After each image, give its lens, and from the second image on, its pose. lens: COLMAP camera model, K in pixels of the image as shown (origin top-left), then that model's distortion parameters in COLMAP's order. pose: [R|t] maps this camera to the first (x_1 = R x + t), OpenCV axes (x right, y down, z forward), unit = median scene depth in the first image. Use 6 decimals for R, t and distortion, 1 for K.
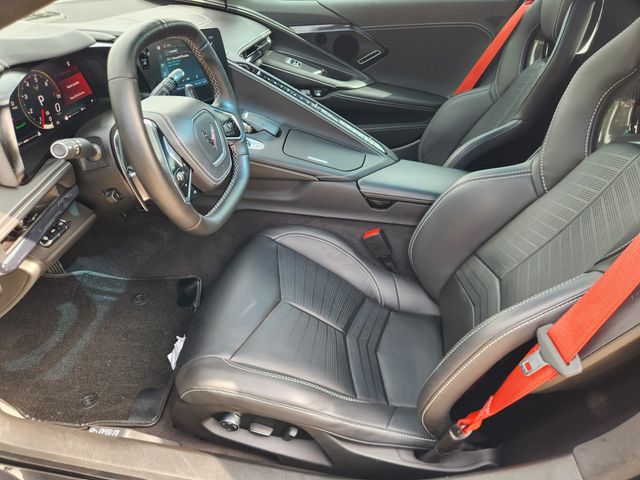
lens RADIAL K [[437.1, 0, 321.7], [0, 437.1, 228.8], [0, 0, 1]] dist [0.077453, -0.093576]
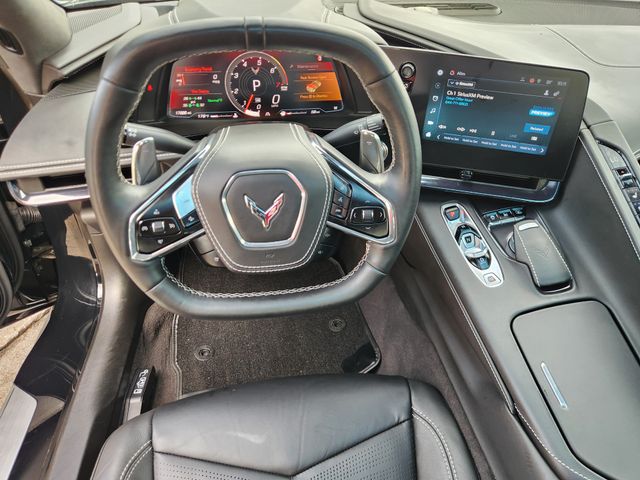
lens RADIAL K [[437.1, 0, 321.7], [0, 437.1, 228.8], [0, 0, 1]] dist [0.077453, -0.093576]
pose [[0.281756, 0.542634, -0.791304, 0.242222], [-0.536283, 0.772931, 0.339083, -0.372382], [0.795622, 0.328824, 0.508784, 0.626355]]
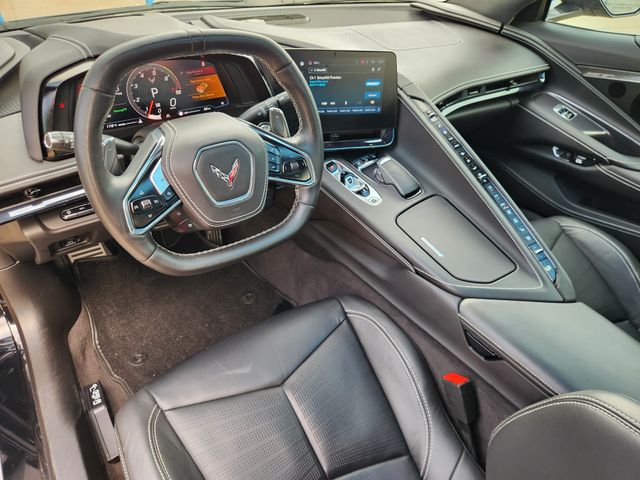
lens RADIAL K [[441.3, 0, 322.8], [0, 441.3, 238.0], [0, 0, 1]] dist [0.016753, -0.001929]
pose [[0.688628, 0.399912, -0.604866, 0.361773], [-0.403357, 0.904458, 0.138775, -0.239483], [0.602573, 0.148413, 0.784142, 0.390008]]
